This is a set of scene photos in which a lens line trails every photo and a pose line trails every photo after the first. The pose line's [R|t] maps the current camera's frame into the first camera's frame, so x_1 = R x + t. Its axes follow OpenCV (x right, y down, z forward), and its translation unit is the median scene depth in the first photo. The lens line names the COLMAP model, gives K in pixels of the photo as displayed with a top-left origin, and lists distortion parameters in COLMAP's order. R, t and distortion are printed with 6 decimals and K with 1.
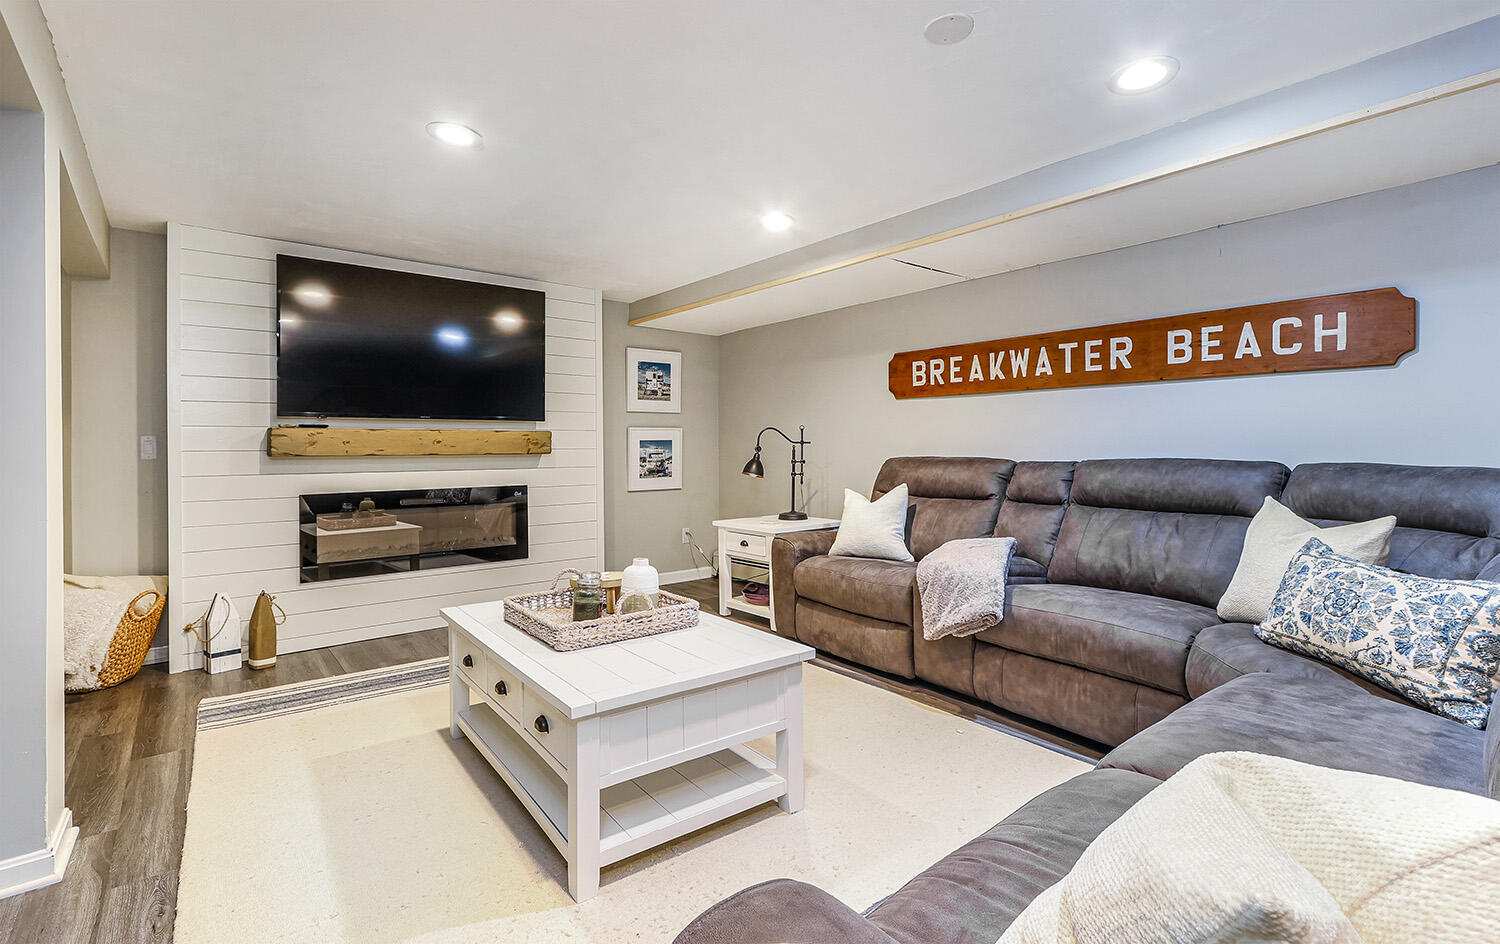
lens RADIAL K [[706.7, 0, 753.0], [0, 706.7, 457.2], [0, 0, 1]] dist [-0.009936, 0.001108]
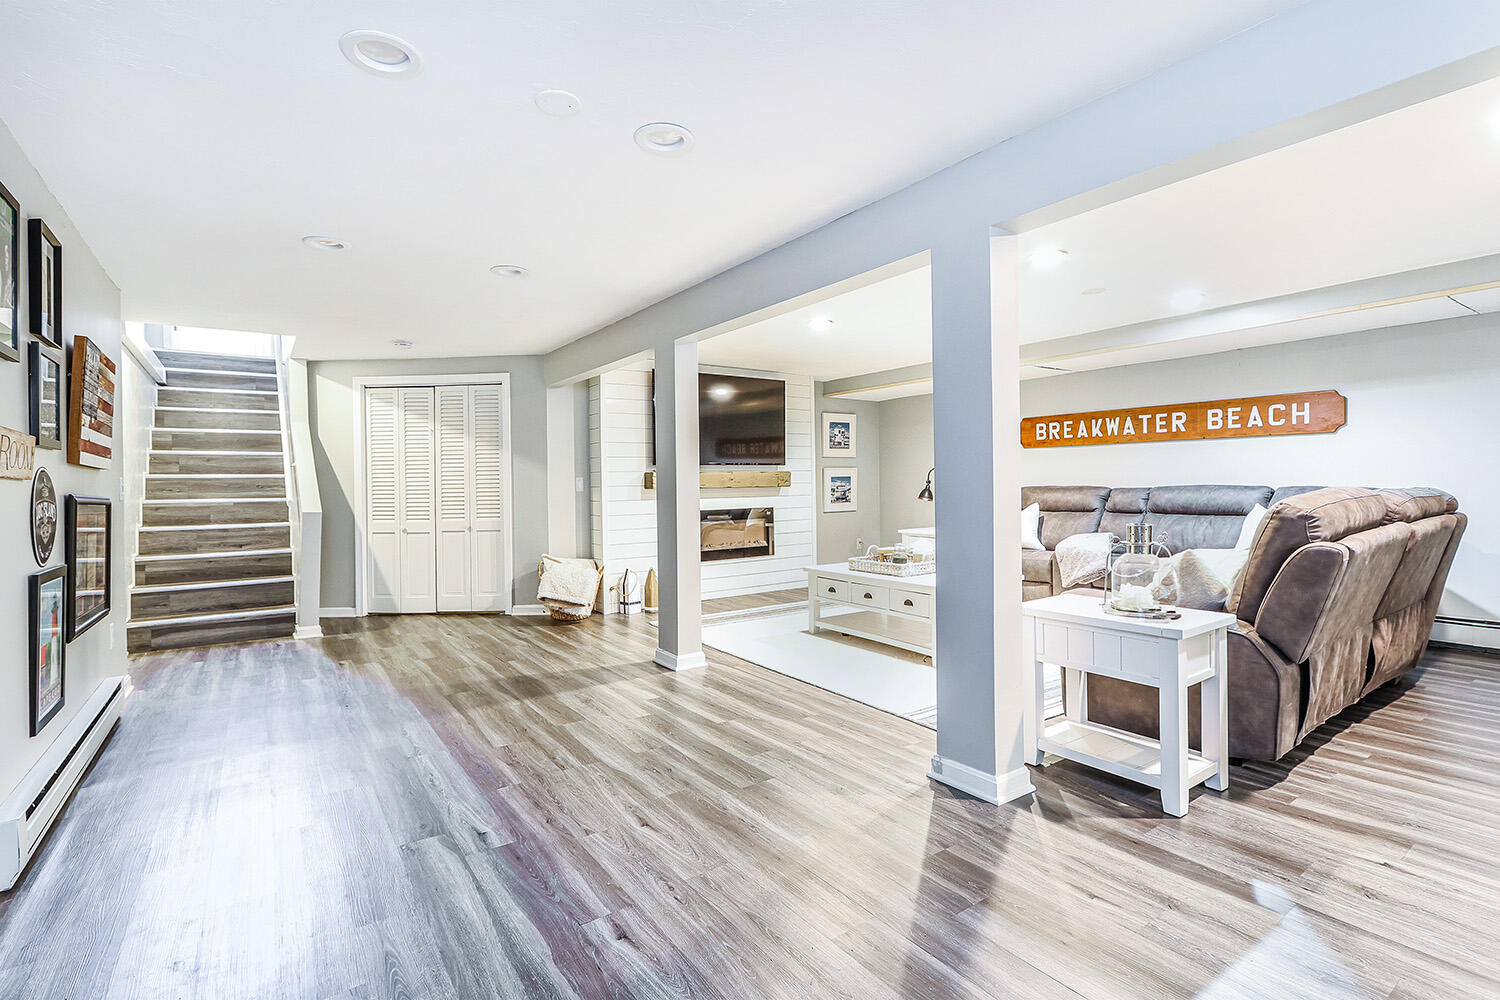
lens RADIAL K [[703.6, 0, 746.2], [0, 703.6, 500.4], [0, 0, 1]] dist [-0.000122, -0.001104]
pose [[0.996926, -0.005048, -0.078185, -0.337282], [0.005841, 0.999934, 0.009925, 0.013390], [0.078130, -0.010351, 0.996889, -0.676711]]
